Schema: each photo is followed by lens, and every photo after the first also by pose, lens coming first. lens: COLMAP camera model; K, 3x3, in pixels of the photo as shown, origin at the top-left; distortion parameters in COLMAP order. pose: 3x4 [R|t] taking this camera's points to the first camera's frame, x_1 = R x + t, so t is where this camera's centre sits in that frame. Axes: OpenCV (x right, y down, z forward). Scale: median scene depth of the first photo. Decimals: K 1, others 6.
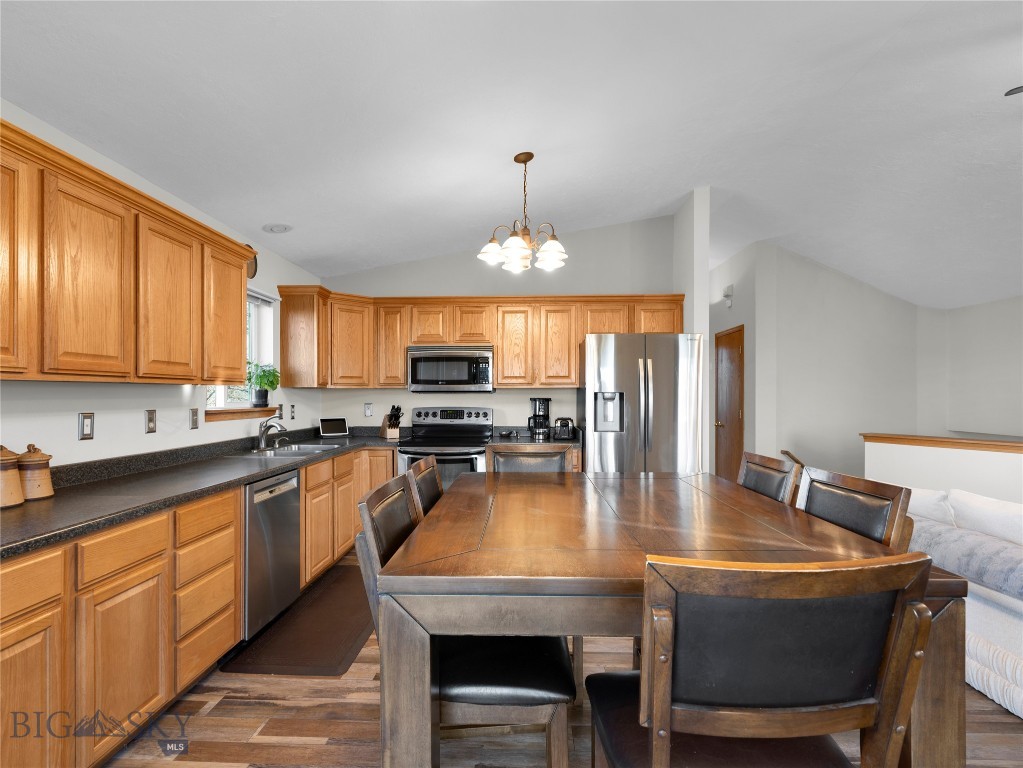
lens RADIAL K [[532.3, 0, 506.2], [0, 532.3, 393.1], [0, 0, 1]] dist [-0.004347, 0.000154]
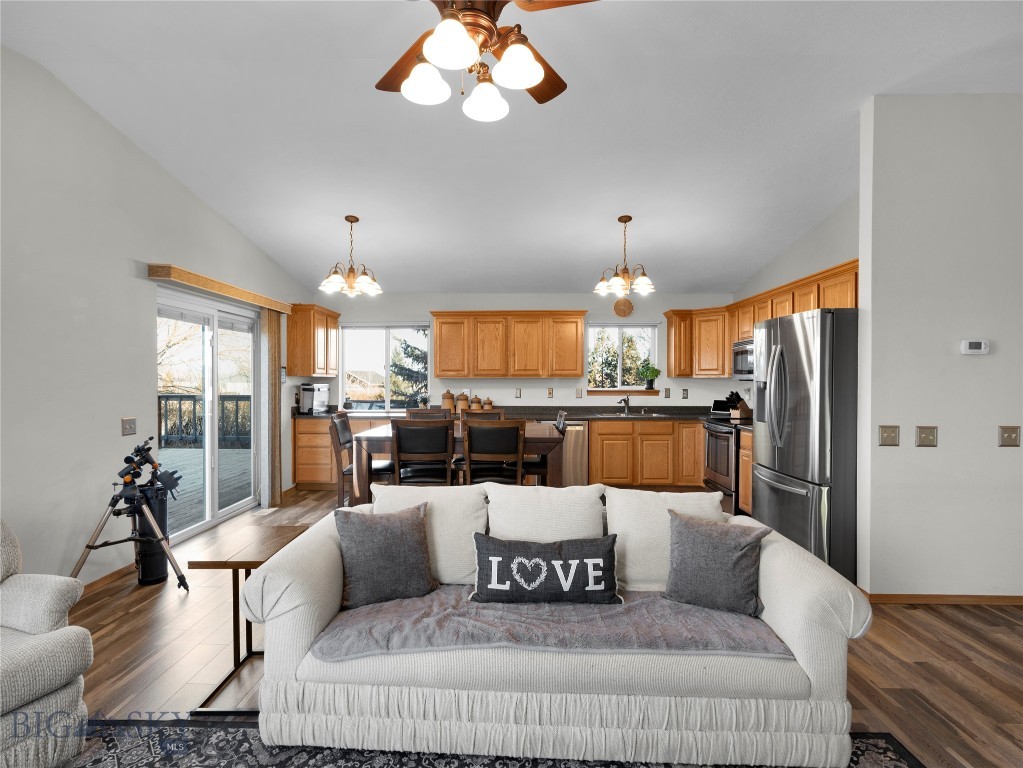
lens RADIAL K [[528.2, 0, 507.4], [0, 528.2, 376.3], [0, 0, 1]] dist [-0.014456, 0.000730]
pose [[0.016486, -0.002355, -0.999861, 1.013352], [0.003426, 0.999991, -0.002298, -0.011105], [0.999858, -0.003388, 0.016493, 0.458888]]
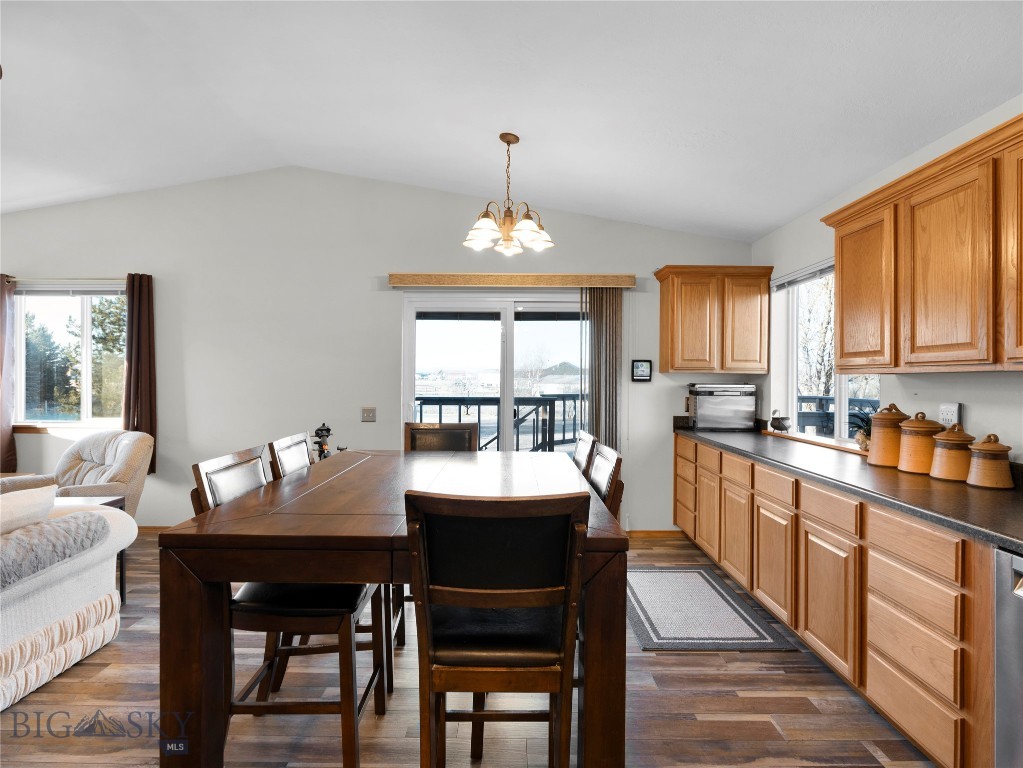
lens RADIAL K [[521.7, 0, 509.7], [0, 521.7, 378.3], [0, 0, 1]] dist [-0.009926, 0.001646]
pose [[-0.999708, -0.005982, -0.023432, 0.015181], [-0.005913, 0.999978, -0.002997, -0.004734], [0.023450, -0.002858, -0.999721, 0.845027]]
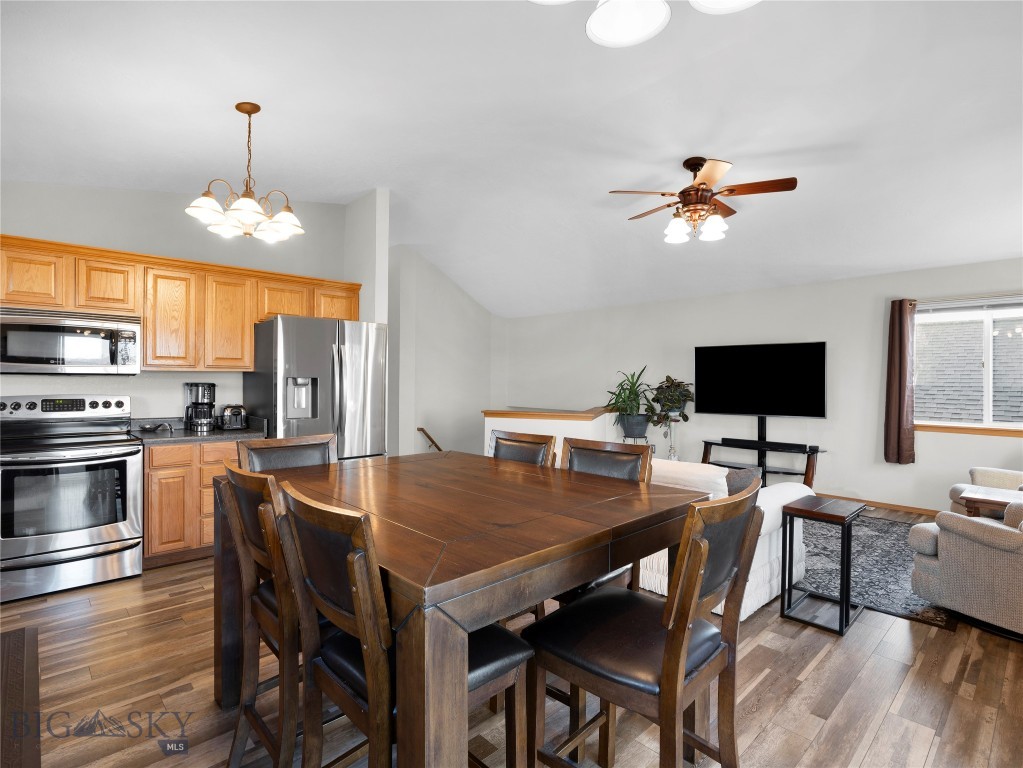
lens RADIAL K [[521.7, 0, 509.7], [0, 521.7, 378.3], [0, 0, 1]] dist [-0.009926, 0.001646]
pose [[0.703372, 0.007417, 0.710783, -0.185848], [-0.011129, 0.999938, 0.000579, -0.004125], [-0.710734, -0.008318, 0.703411, 0.066004]]
